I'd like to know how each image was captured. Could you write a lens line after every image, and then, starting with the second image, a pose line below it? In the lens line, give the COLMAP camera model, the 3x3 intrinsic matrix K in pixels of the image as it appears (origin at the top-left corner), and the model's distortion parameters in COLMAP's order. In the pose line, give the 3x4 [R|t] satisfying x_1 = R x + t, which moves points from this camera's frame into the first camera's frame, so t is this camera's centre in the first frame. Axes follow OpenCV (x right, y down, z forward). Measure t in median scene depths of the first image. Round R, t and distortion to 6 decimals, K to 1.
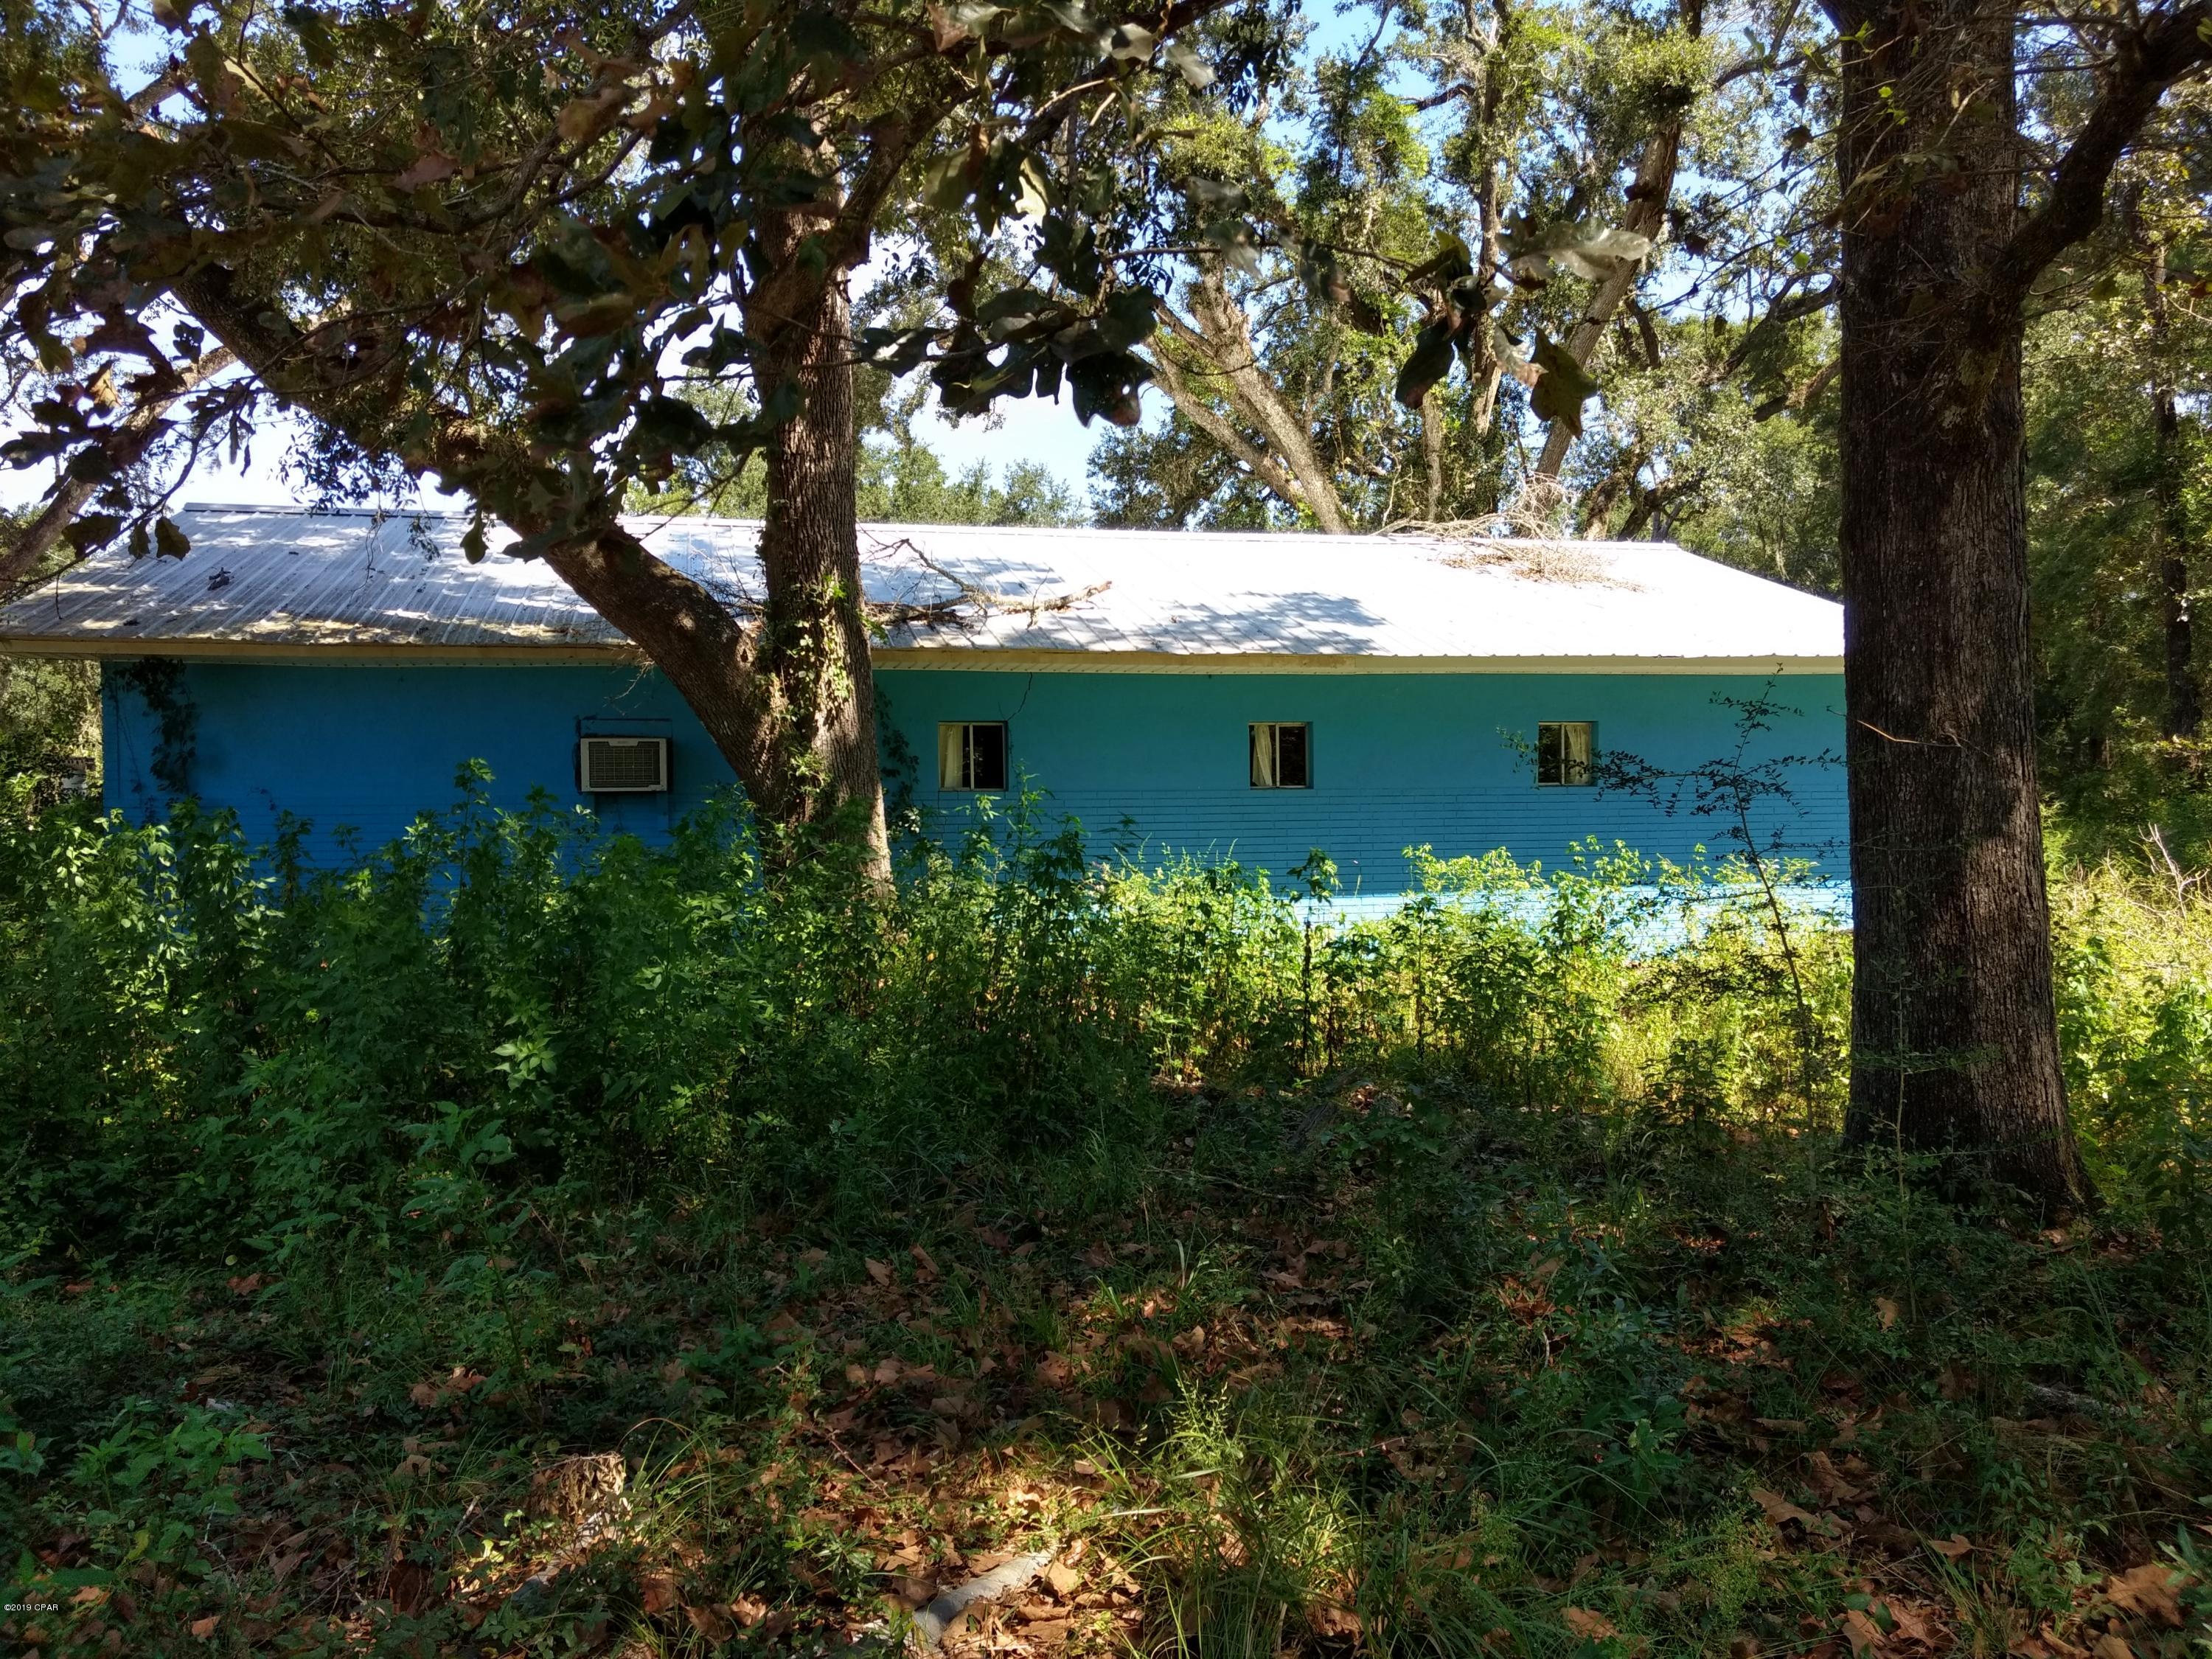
lens RADIAL K [[1719.2, 0, 1106.0], [0, 1719.2, 829.5], [0, 0, 1]] dist [0.092239, -0.008698]
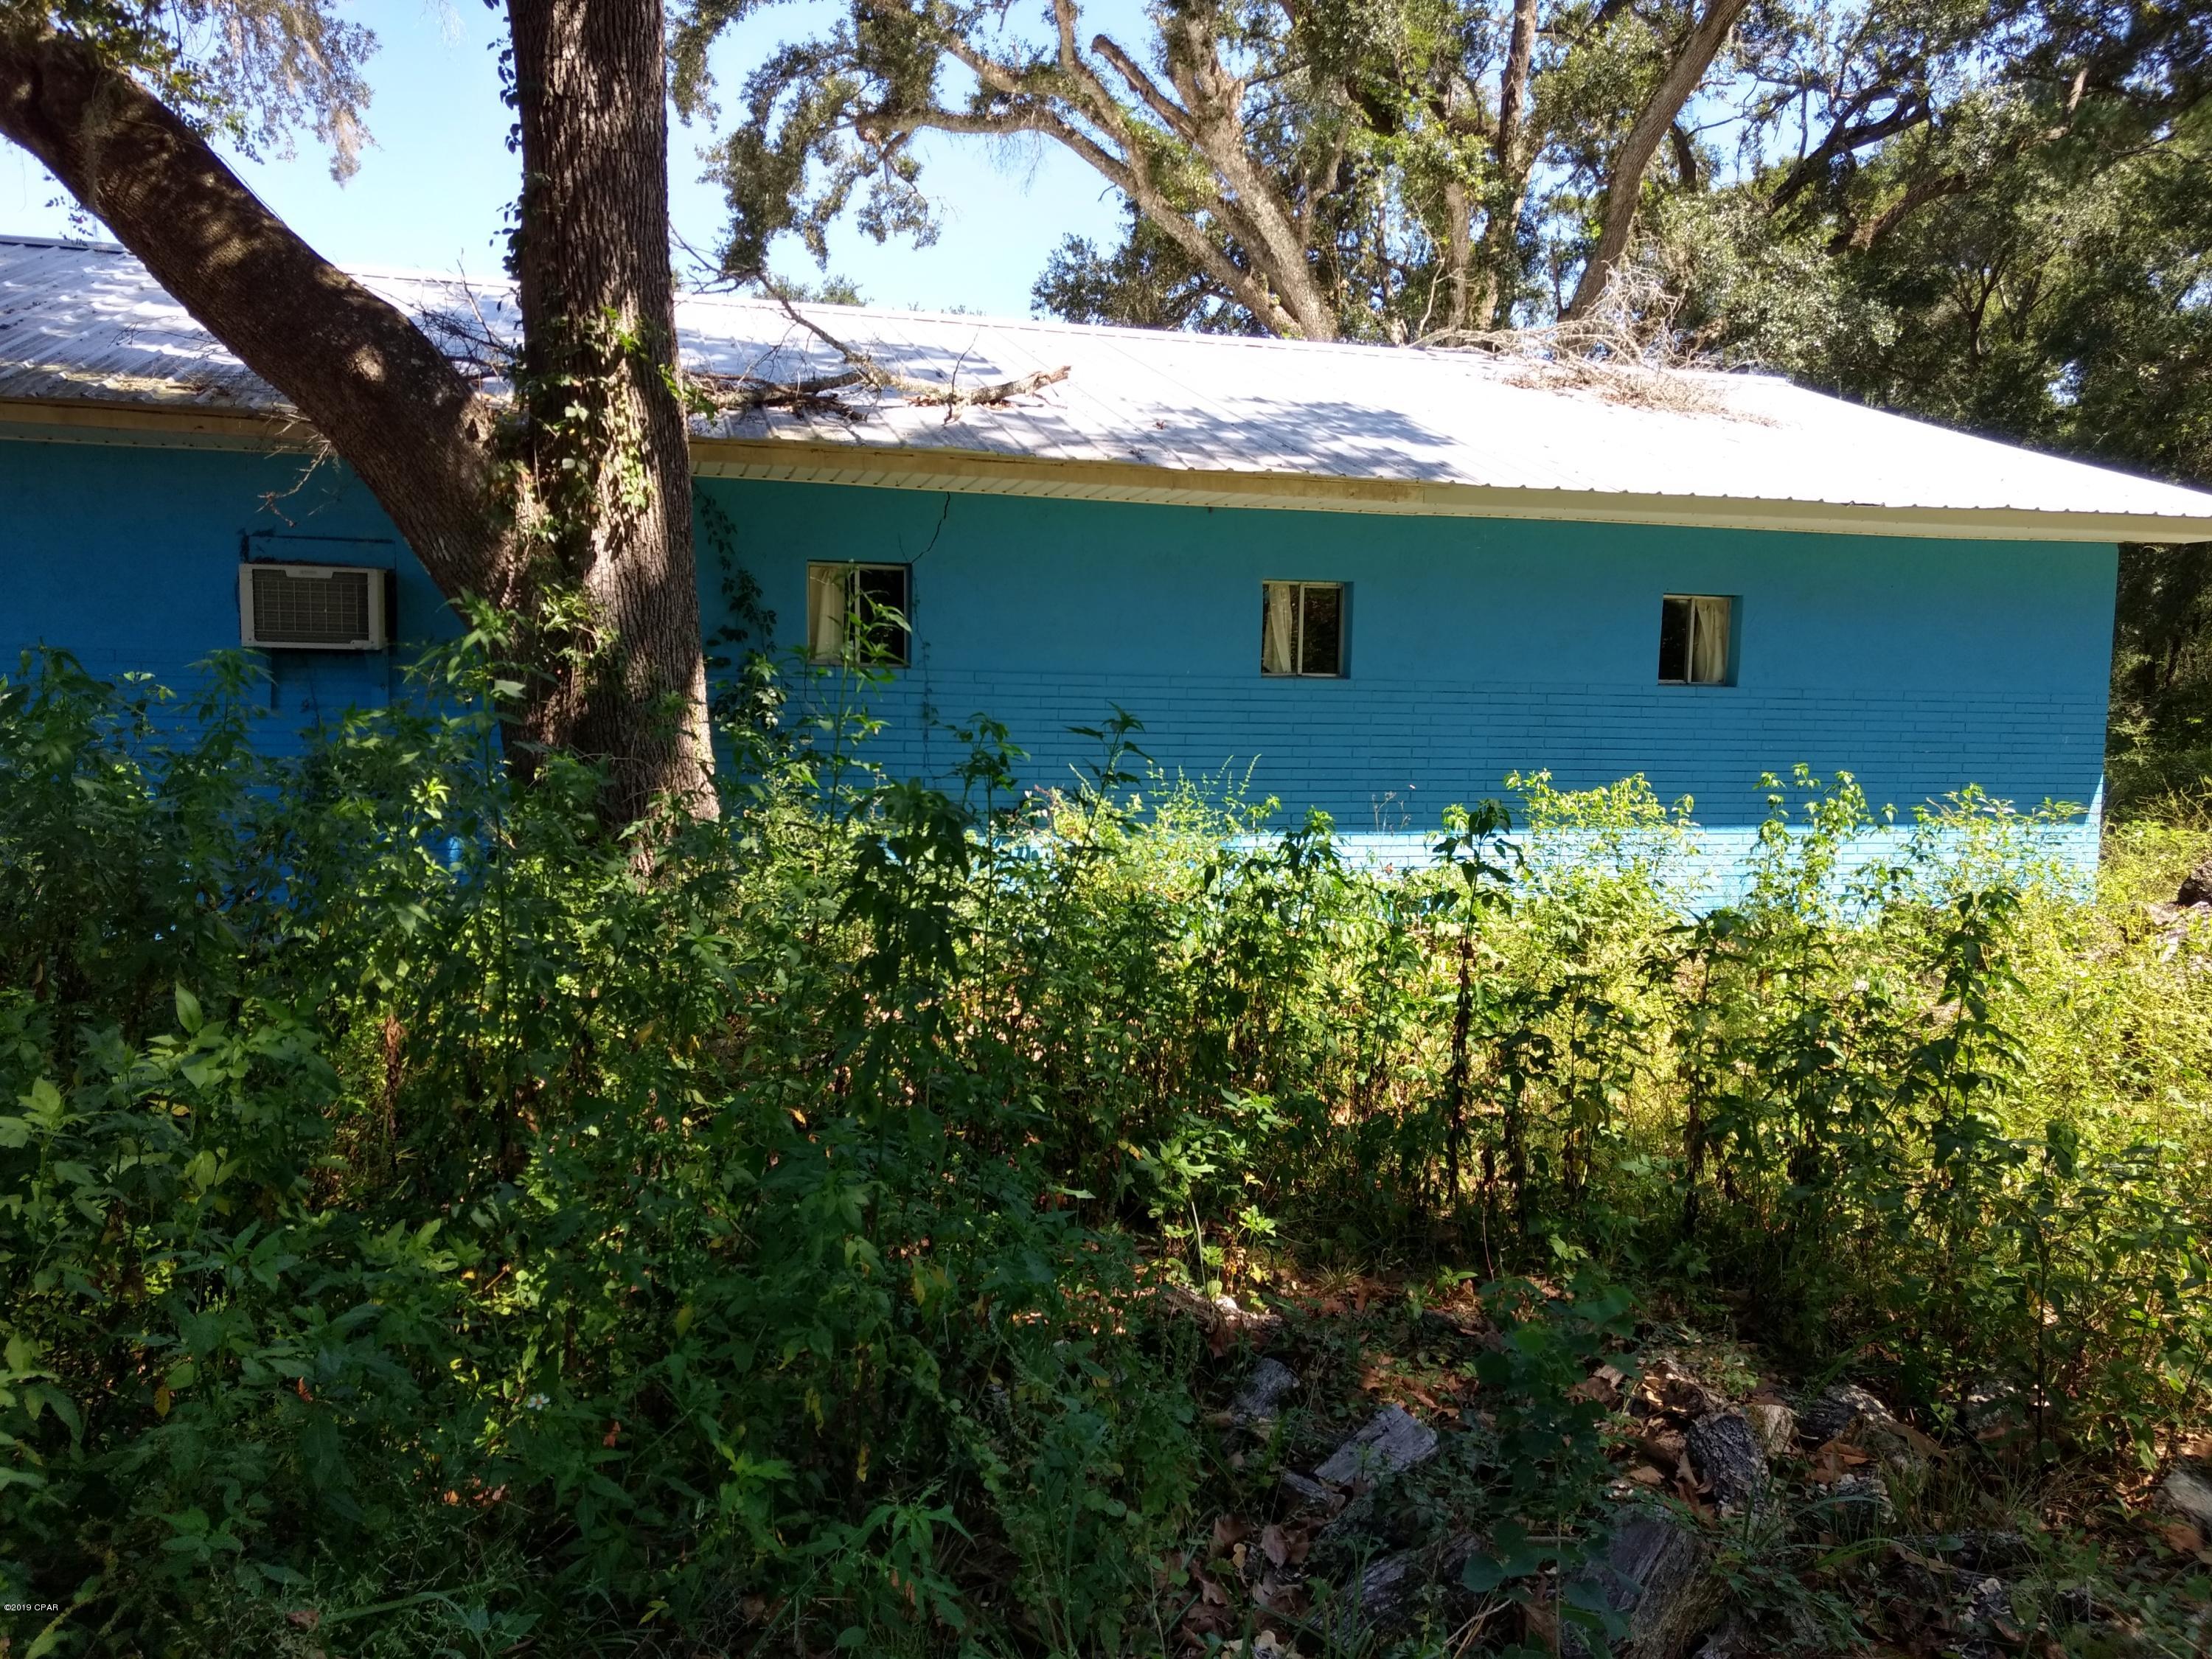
lens RADIAL K [[1747.9, 0, 1106.0], [0, 1747.9, 829.5], [0, 0, 1]] dist [0.032557, -0.002275]
pose [[0.998776, 0.027856, 0.040861, -0.006306], [-0.030529, 0.997332, 0.066313, -0.006849], [-0.038904, -0.067479, 0.996962, 0.308872]]
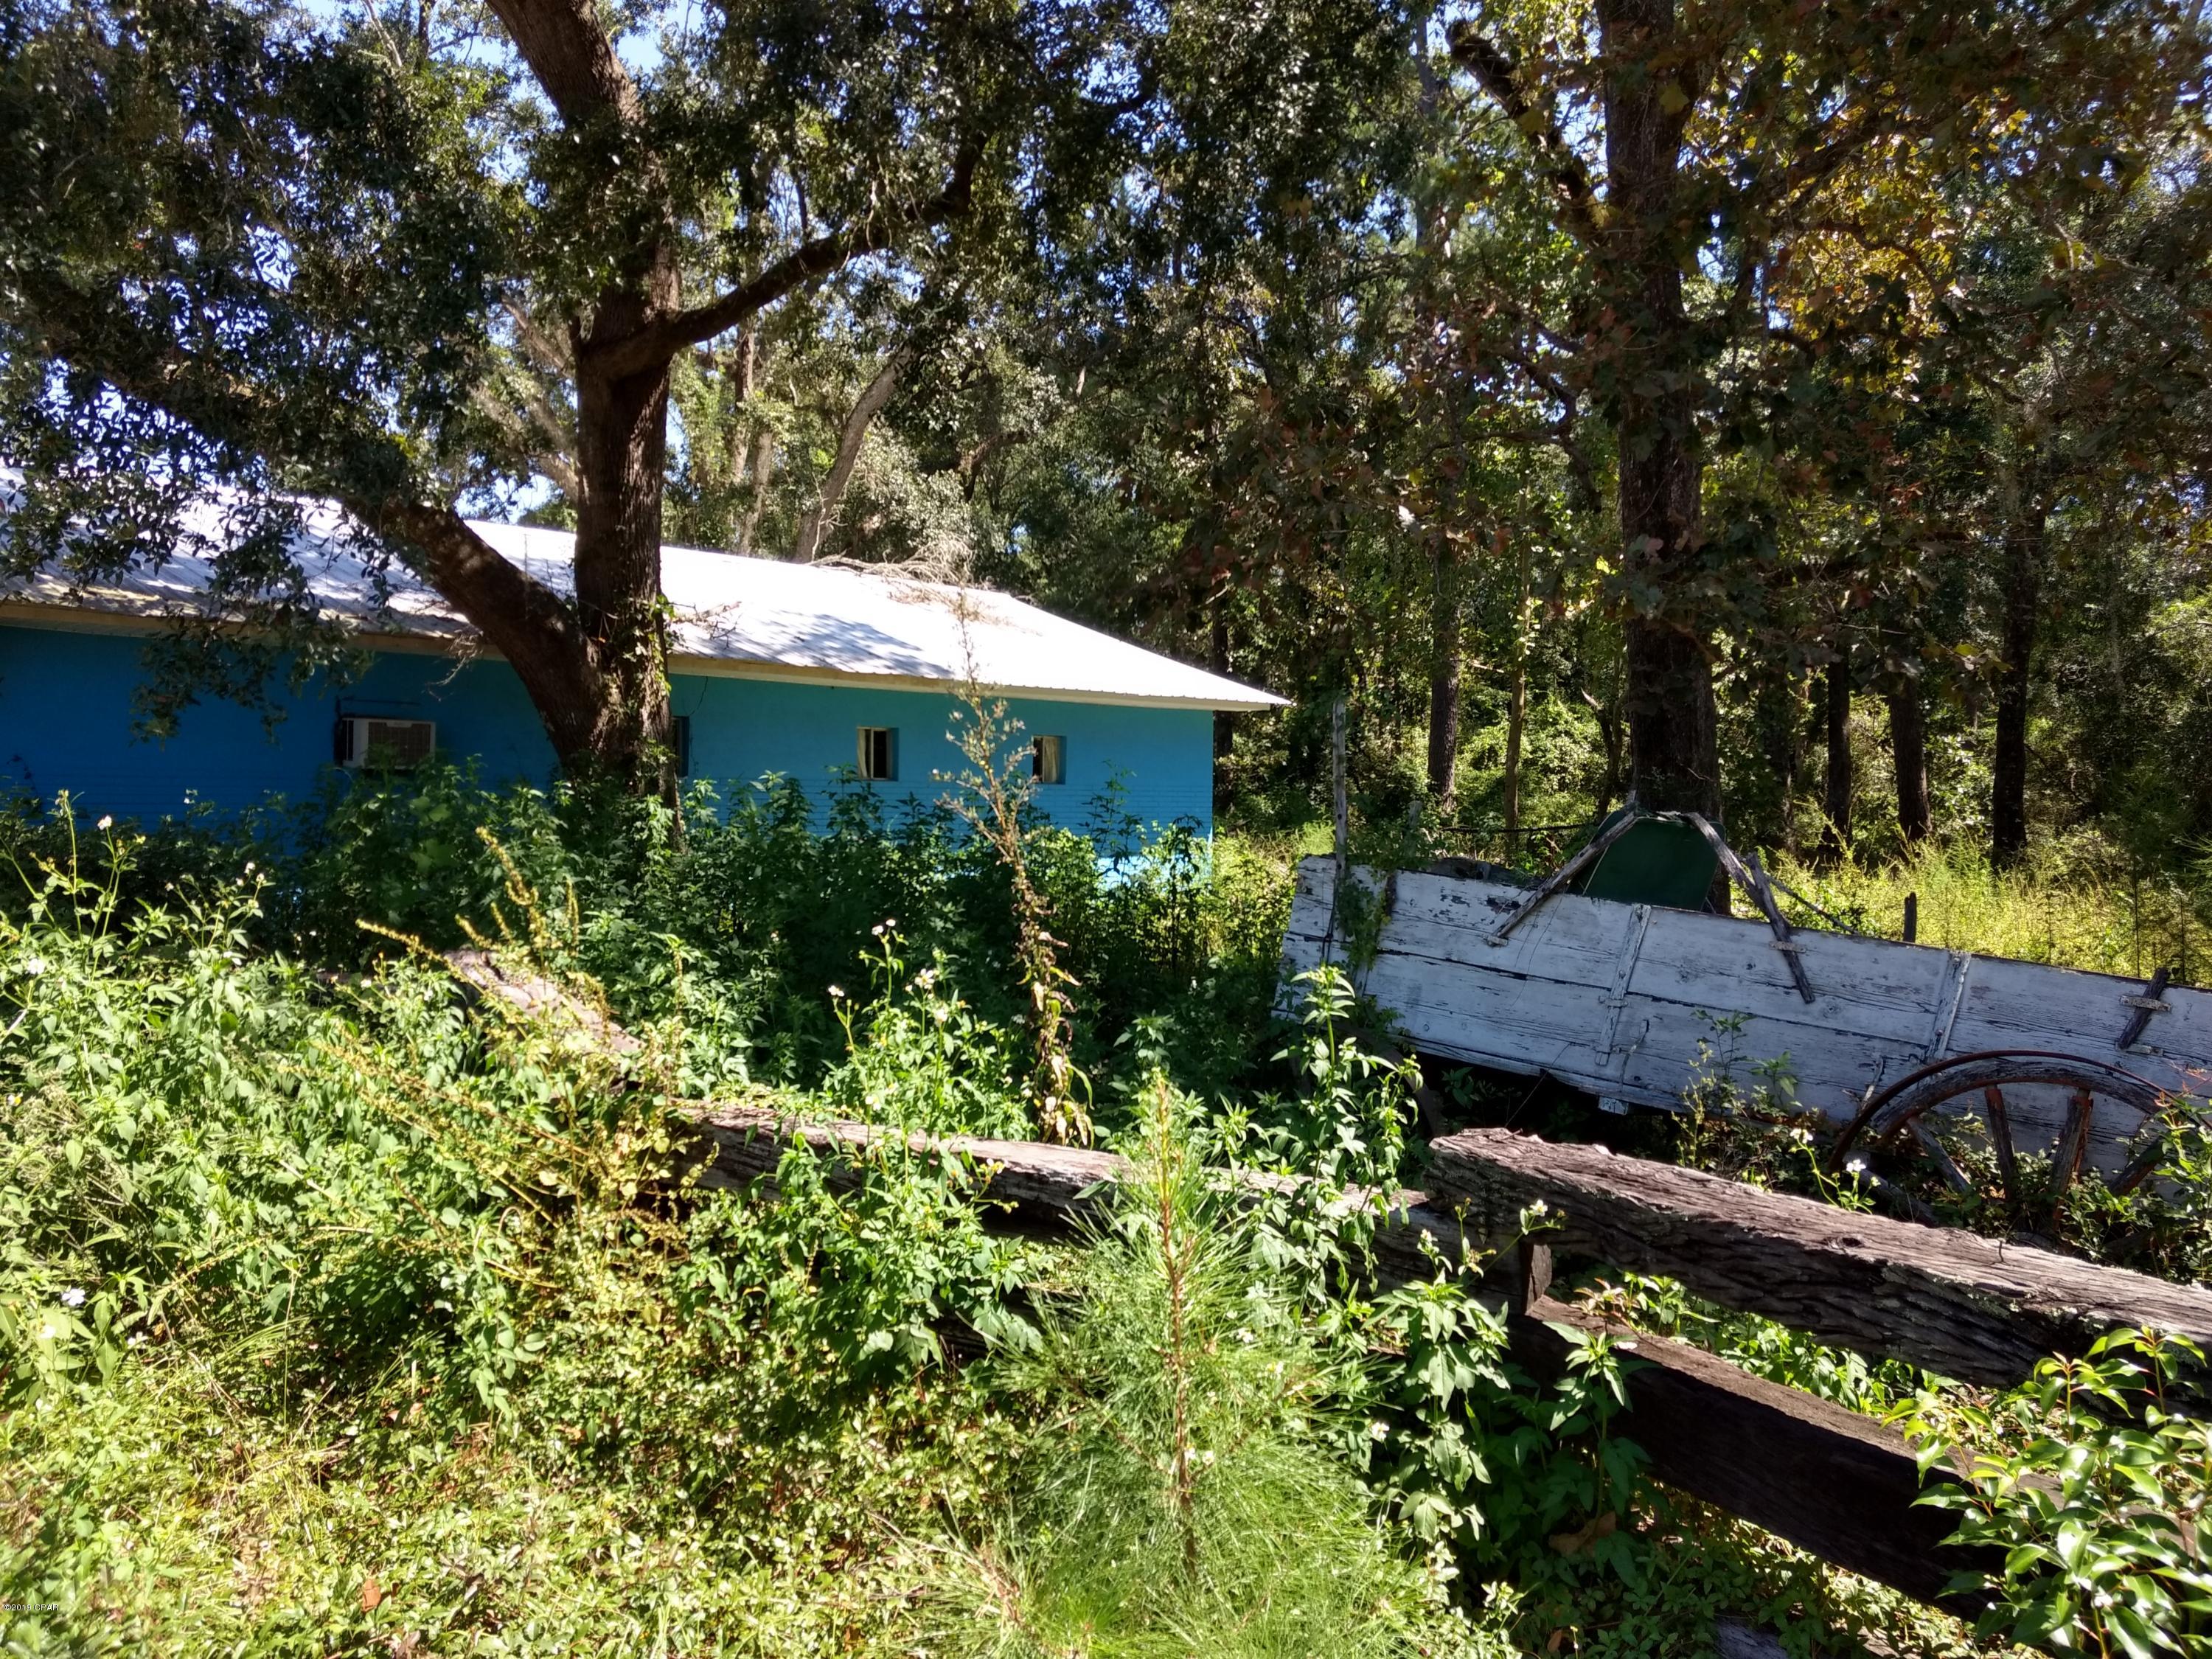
lens RADIAL K [[1719.2, 0, 1106.0], [0, 1719.2, 829.5], [0, 0, 1]] dist [0.092239, -0.008698]
pose [[0.818009, 0.015784, 0.574989, -0.506549], [-0.022512, 0.999736, 0.004583, 0.002112], [-0.574765, -0.016693, 0.818148, -0.132041]]
